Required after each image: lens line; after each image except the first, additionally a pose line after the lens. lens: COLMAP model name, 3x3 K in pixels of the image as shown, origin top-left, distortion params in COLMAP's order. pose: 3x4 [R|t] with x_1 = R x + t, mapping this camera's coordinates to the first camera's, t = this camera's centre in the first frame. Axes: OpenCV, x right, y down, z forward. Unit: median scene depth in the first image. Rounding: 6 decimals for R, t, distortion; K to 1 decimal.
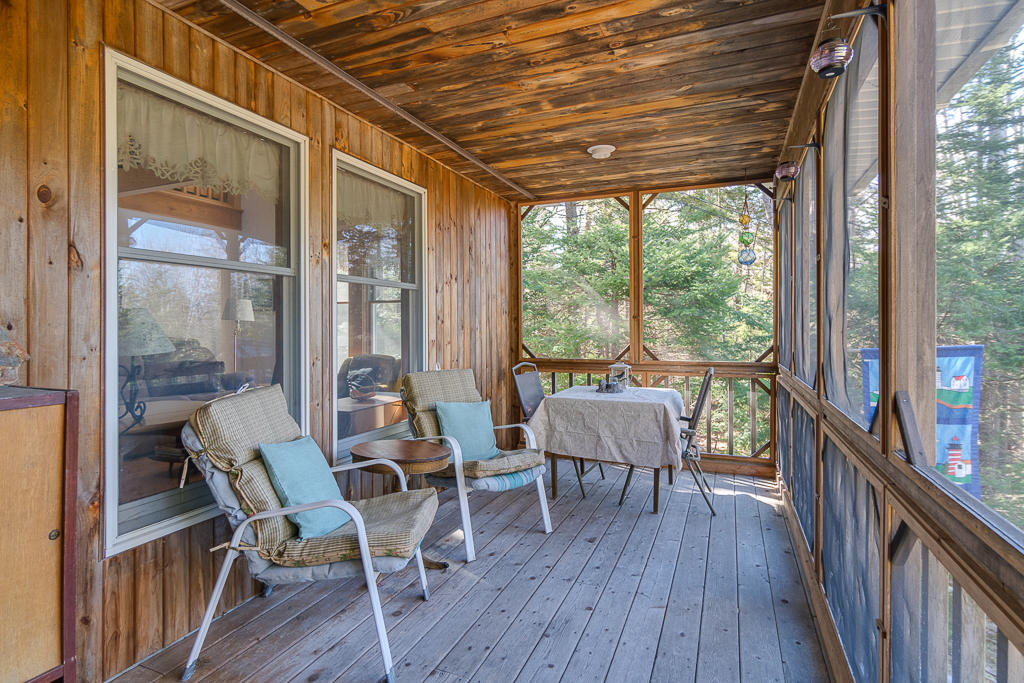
lens RADIAL K [[522.8, 0, 508.3], [0, 522.8, 334.2], [0, 0, 1]] dist [-0.001237, -0.000042]
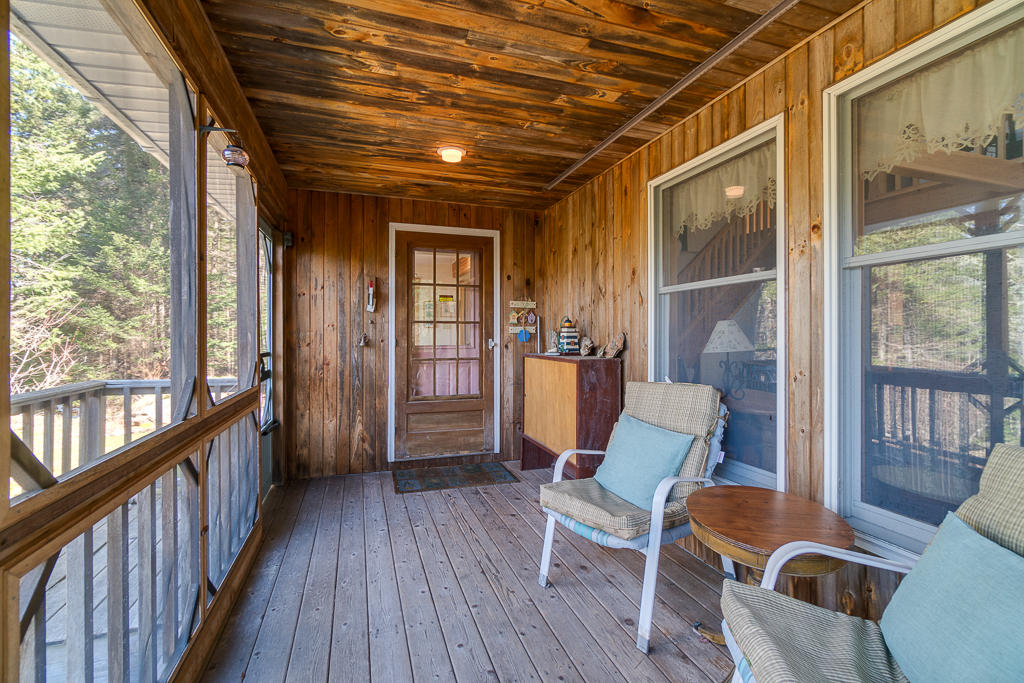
lens RADIAL K [[440.0, 0, 504.7], [0, 440.0, 334.1], [0, 0, 1]] dist [-0.003662, -0.000577]
pose [[-0.753216, 0.012790, -0.657649, 0.498561], [0.002768, 0.999864, 0.016275, -0.030492], [0.657767, 0.010438, -0.753149, 1.426878]]
